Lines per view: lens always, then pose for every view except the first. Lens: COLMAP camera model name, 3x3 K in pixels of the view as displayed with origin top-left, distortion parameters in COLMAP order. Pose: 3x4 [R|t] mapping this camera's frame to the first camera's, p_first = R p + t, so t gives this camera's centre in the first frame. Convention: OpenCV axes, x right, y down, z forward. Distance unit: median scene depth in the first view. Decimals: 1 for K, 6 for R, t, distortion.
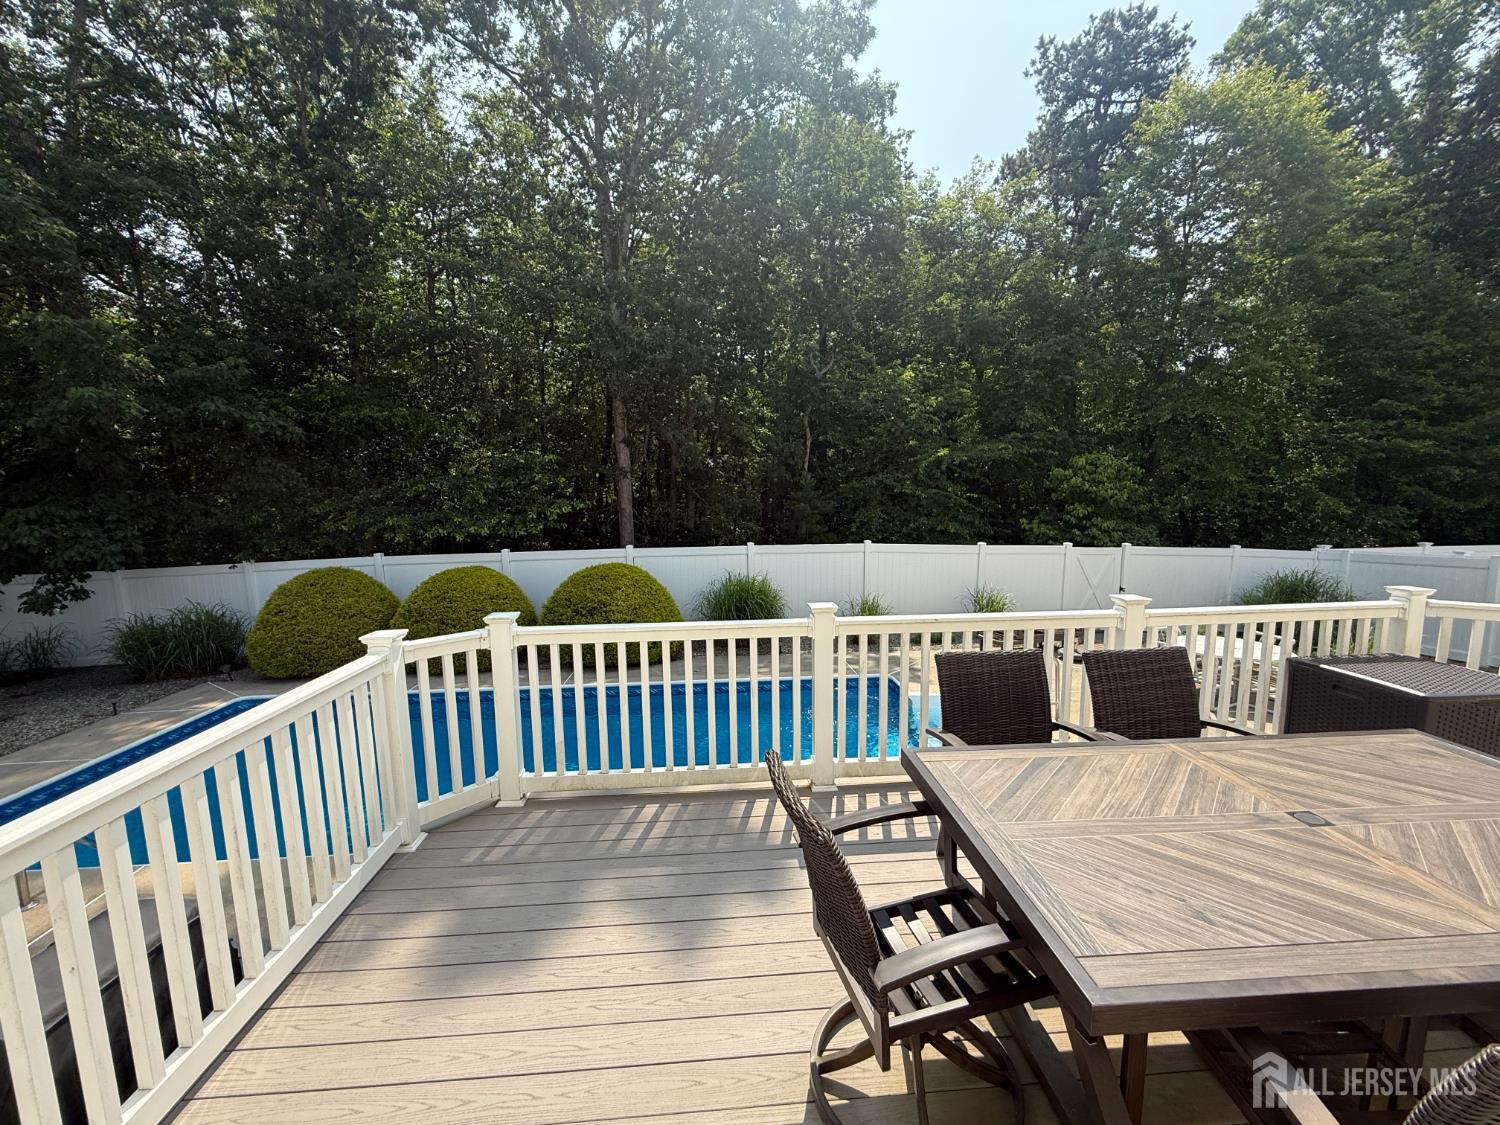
lens RADIAL K [[598.4, 0, 750.1], [0, 598.4, 565.6], [0, 0, 1]] dist [-0.004406, 0.000260]
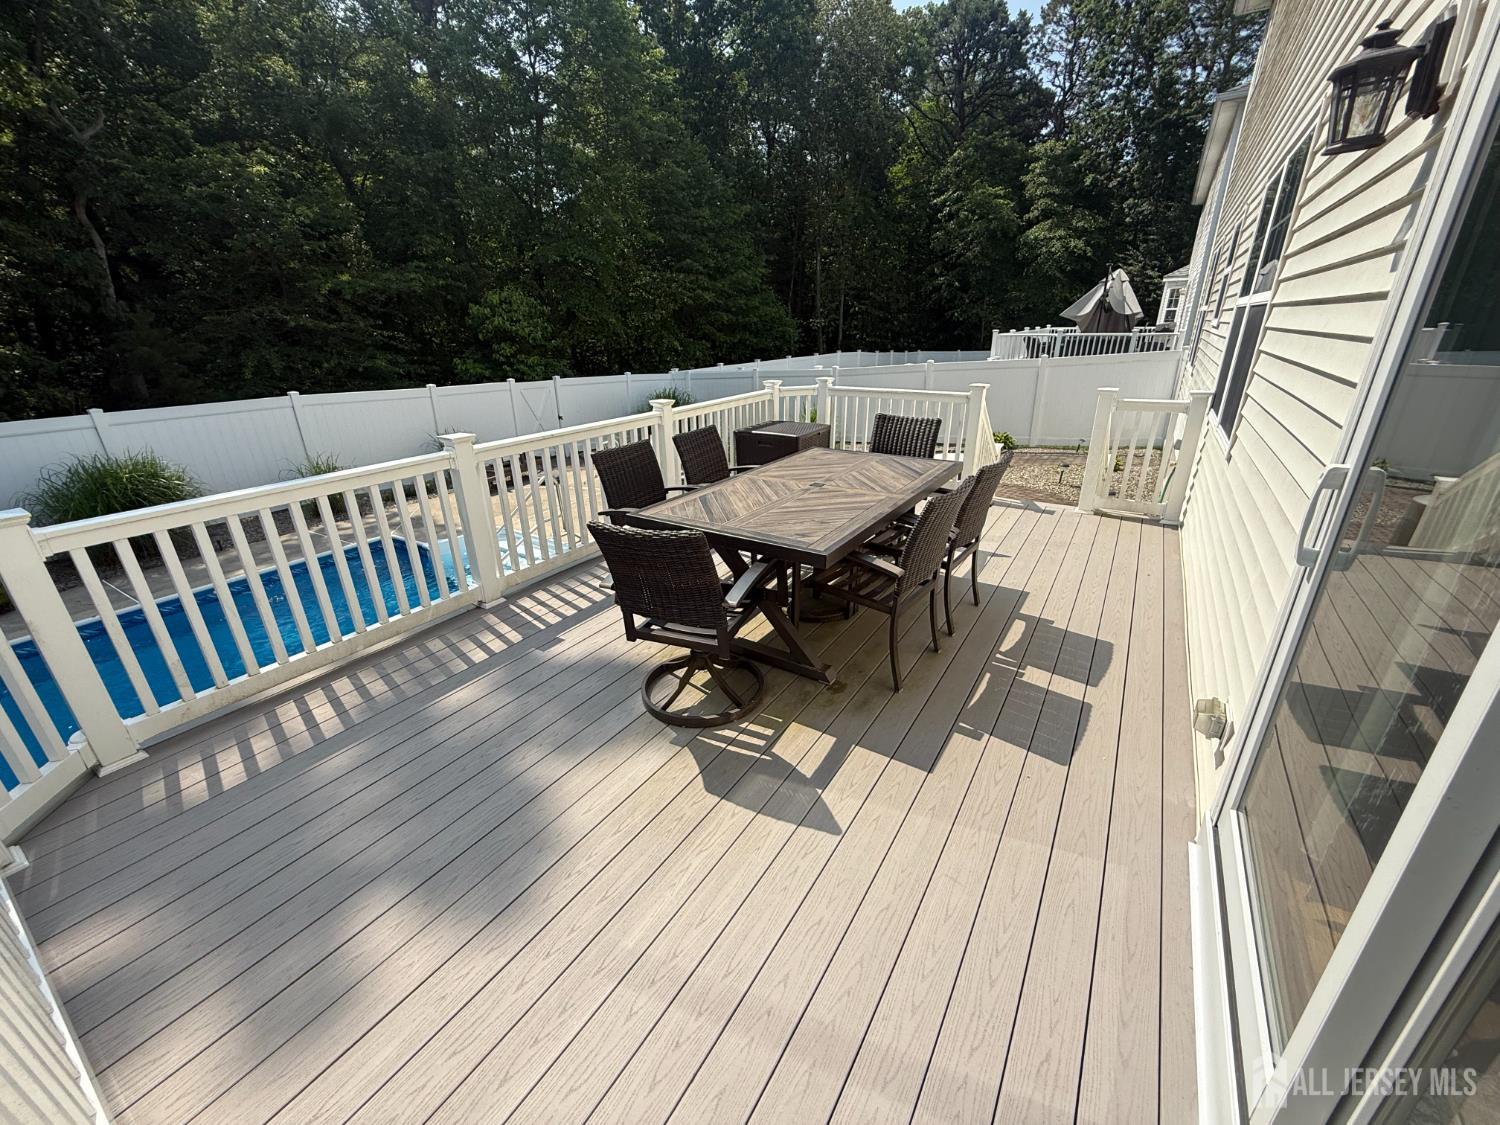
lens RADIAL K [[598.4, 0, 750.1], [0, 598.4, 565.6], [0, 0, 1]] dist [-0.004406, 0.000260]
pose [[0.594507, -0.298922, 0.746463, -0.117100], [0.105198, 0.949268, 0.296351, 0.007863], [-0.797179, -0.097656, 0.595792, -0.009614]]
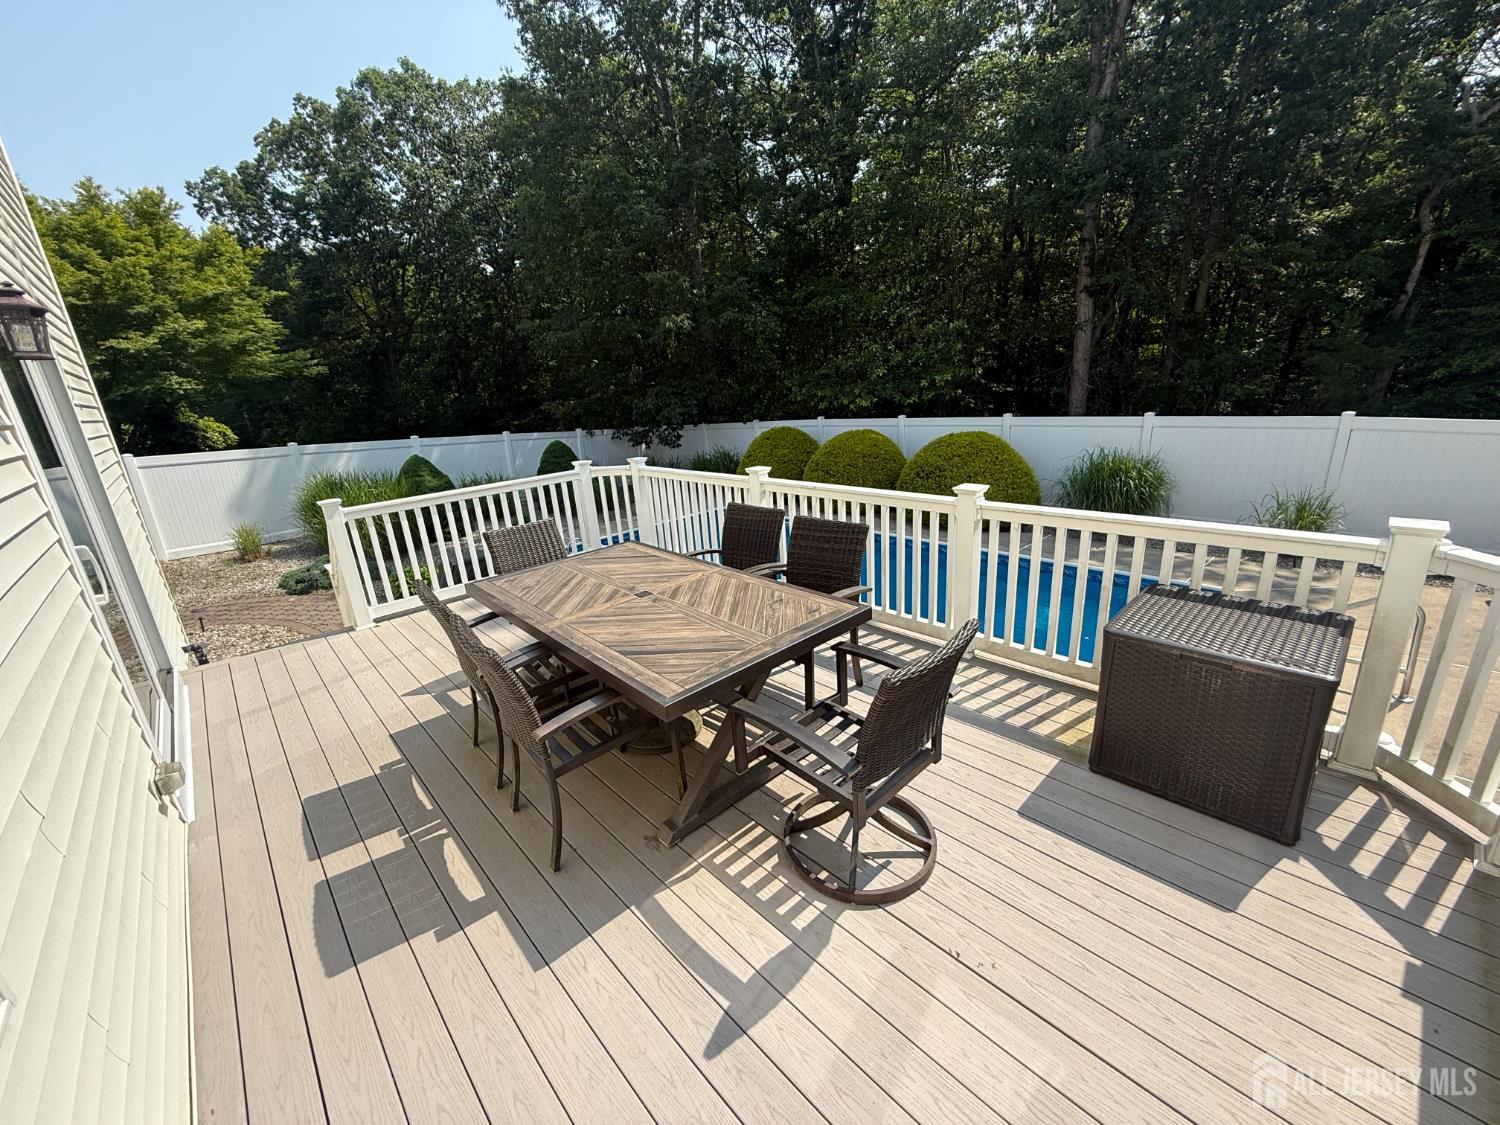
lens RADIAL K [[603.2, 0, 735.2], [0, 603.2, 577.3], [0, 0, 1]] dist [0.001635, 0.000375]
pose [[0.619097, 0.217208, -0.754679, 0.350868], [-0.030026, 0.966833, 0.253637, -0.011924], [0.784740, -0.134366, 0.605085, 0.019980]]
